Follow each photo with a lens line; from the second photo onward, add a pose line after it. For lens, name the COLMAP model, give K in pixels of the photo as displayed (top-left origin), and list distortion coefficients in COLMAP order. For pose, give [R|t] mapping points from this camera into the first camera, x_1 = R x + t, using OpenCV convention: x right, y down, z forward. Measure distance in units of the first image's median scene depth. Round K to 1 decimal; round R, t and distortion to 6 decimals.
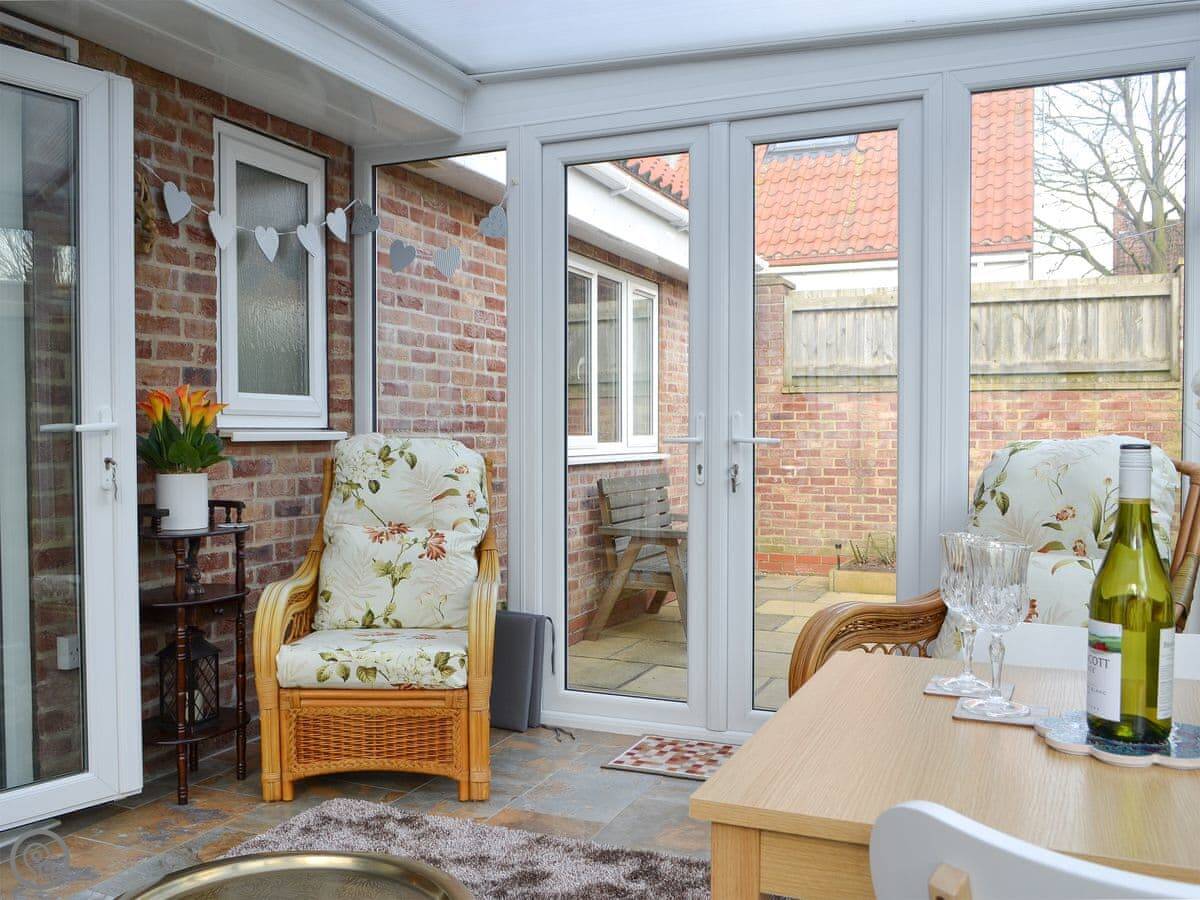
lens RADIAL K [[1109.1, 0, 598.4], [0, 1109.1, 451.9], [0, 0, 1]] dist [-0.058249, 0.000000]
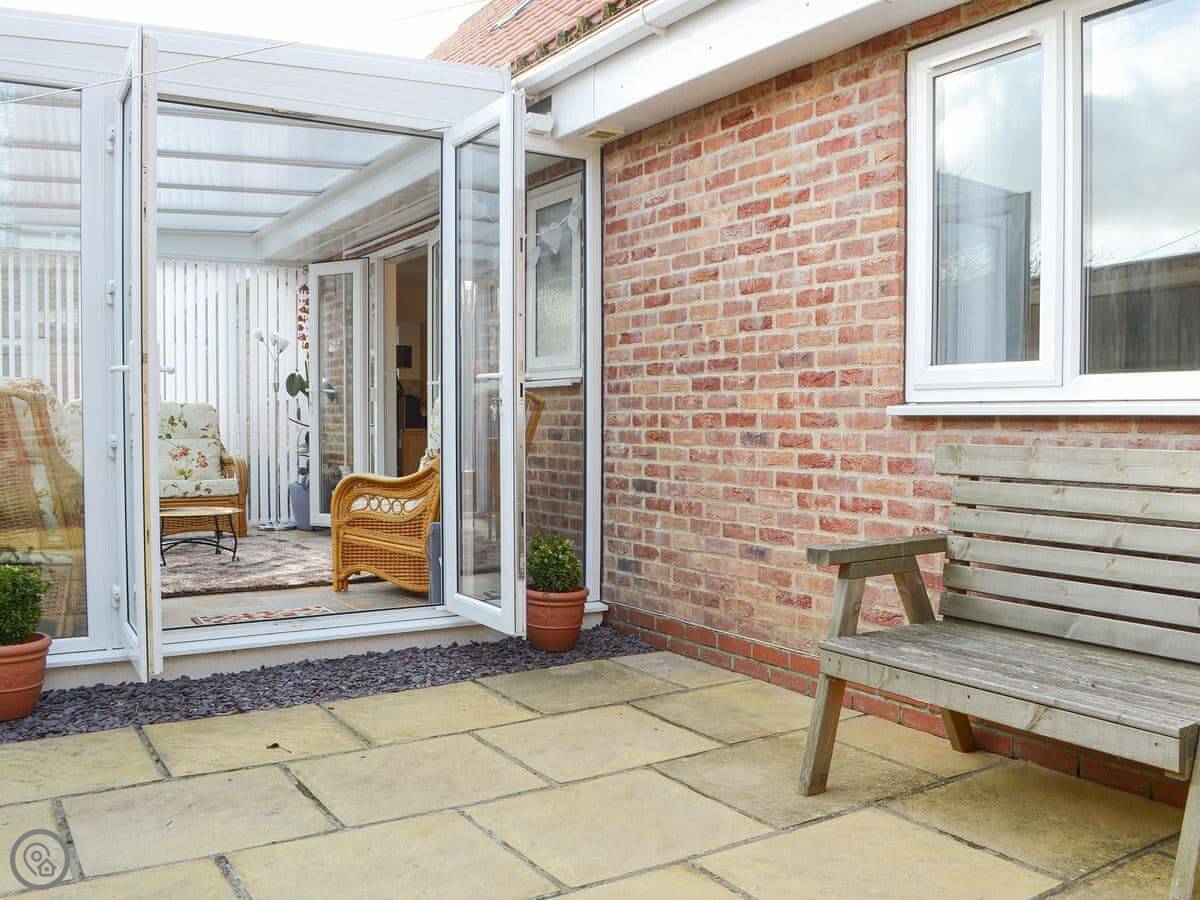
lens RADIAL K [[1109.1, 0, 611.9], [0, 1109.1, 423.3], [0, 0, 1]] dist [-0.058249, 0.000000]
pose [[-0.585053, 0.014258, -0.810870, 0.669664], [-0.003571, 0.999790, 0.020156, 0.005950], [0.810987, 0.014688, -0.584880, 1.510179]]
